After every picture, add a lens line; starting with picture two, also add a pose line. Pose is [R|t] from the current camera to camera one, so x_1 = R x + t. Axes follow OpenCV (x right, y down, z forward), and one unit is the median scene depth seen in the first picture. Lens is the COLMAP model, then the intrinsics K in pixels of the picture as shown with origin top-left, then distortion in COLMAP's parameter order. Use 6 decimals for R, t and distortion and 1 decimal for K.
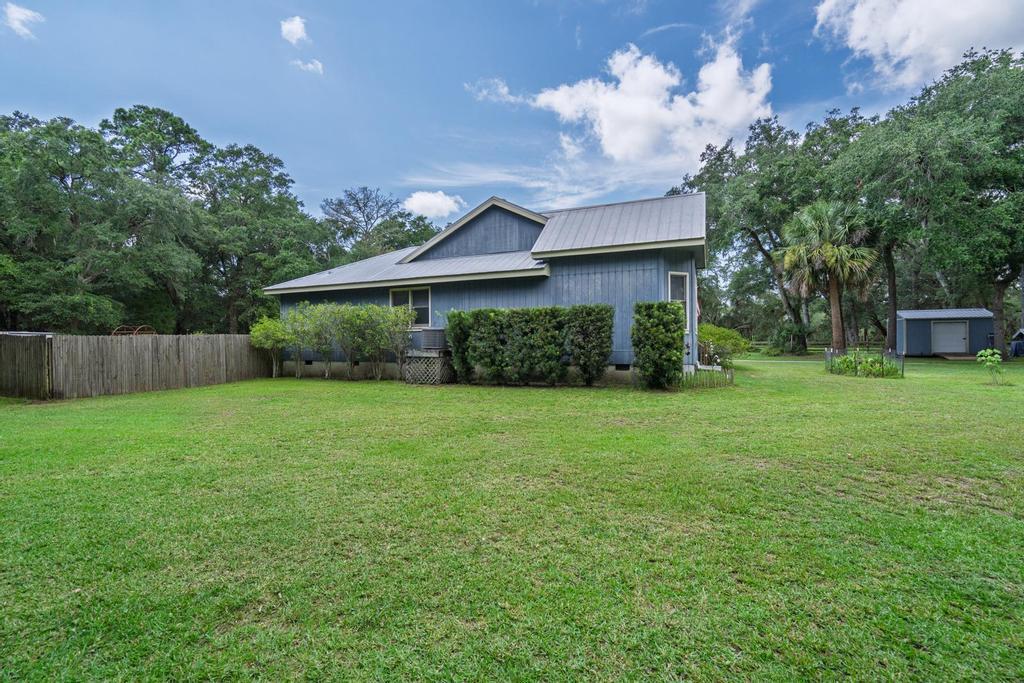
lens RADIAL K [[462.5, 0, 513.1], [0, 462.5, 340.5], [0, 0, 1]] dist [-0.002443, -0.000129]
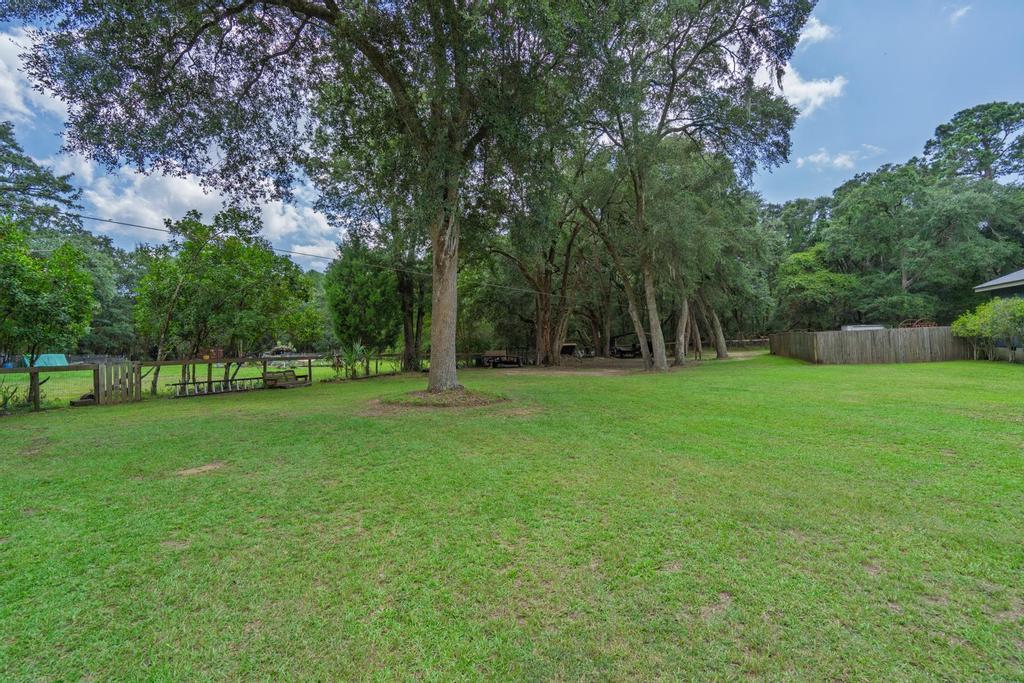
lens RADIAL K [[462.5, 0, 513.0], [0, 462.5, 339.9], [0, 0, 1]] dist [-0.002443, -0.000129]
pose [[0.023539, -0.000814, -0.999723, 0.651818], [0.032651, 0.999467, -0.000045, -0.013890], [0.999190, -0.032641, 0.023553, -0.250658]]
